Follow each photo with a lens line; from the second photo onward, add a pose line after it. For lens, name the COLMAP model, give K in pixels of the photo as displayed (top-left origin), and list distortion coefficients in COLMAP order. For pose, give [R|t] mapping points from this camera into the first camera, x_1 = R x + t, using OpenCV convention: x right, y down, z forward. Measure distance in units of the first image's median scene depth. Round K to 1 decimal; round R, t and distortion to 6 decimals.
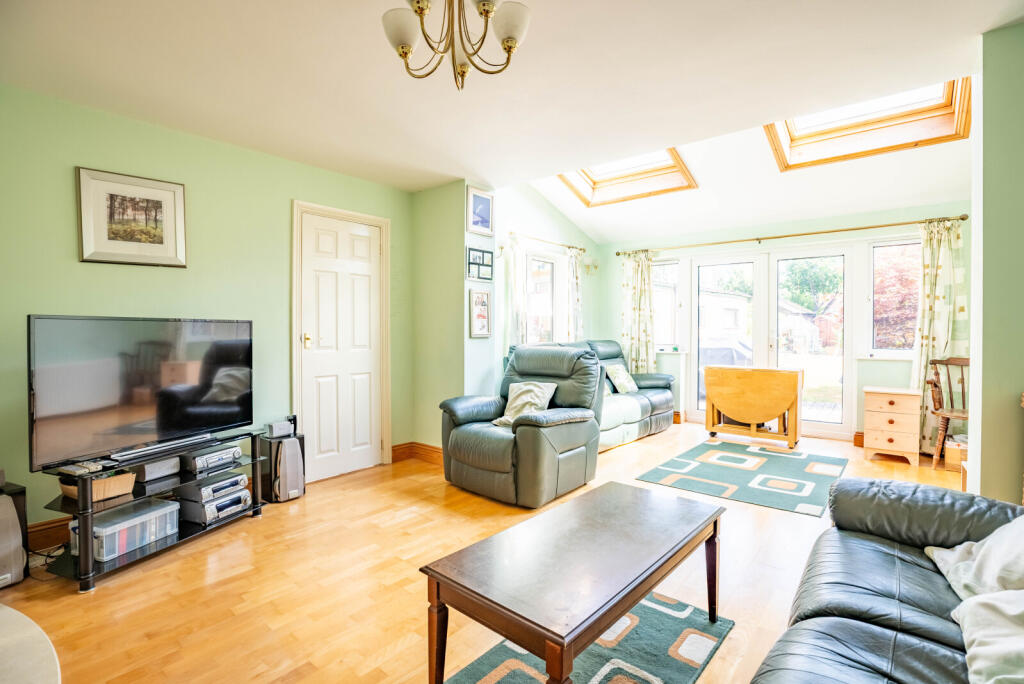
lens RADIAL K [[473.3, 0, 507.7], [0, 473.3, 340.2], [0, 0, 1]] dist [-0.027178, 0.000253]
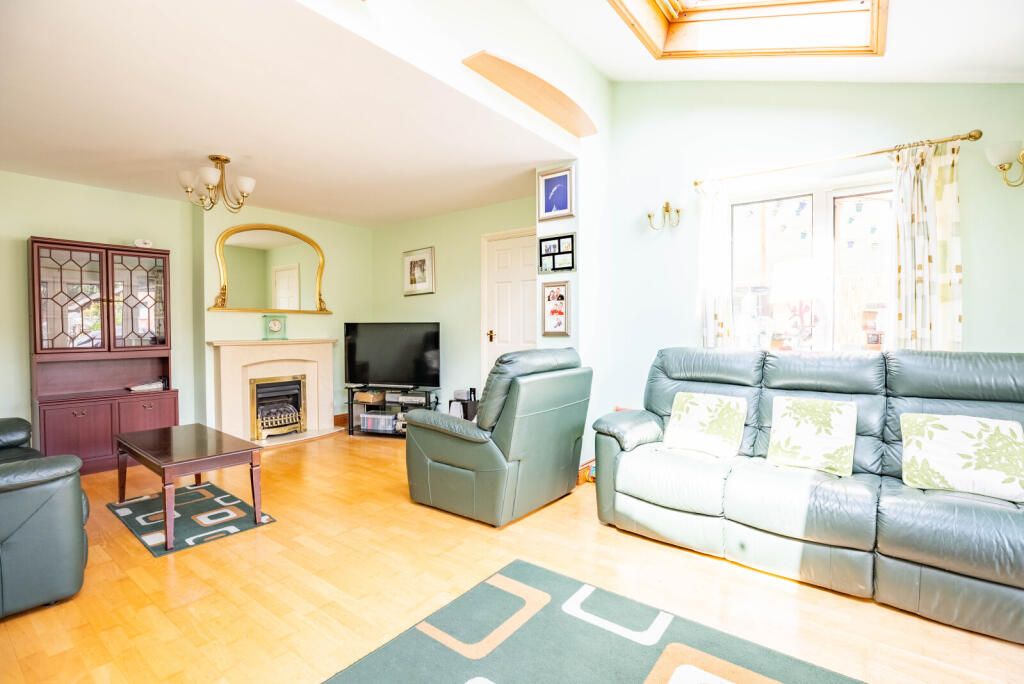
lens RADIAL K [[473.3, 0, 506.3], [0, 473.3, 337.6], [0, 0, 1]] dist [-0.027178, 0.000253]
pose [[0.052668, 0.014600, -0.998505, 0.829785], [-0.025152, 0.999595, 0.013290, -0.012649], [0.998295, 0.024414, 0.053014, 0.868749]]
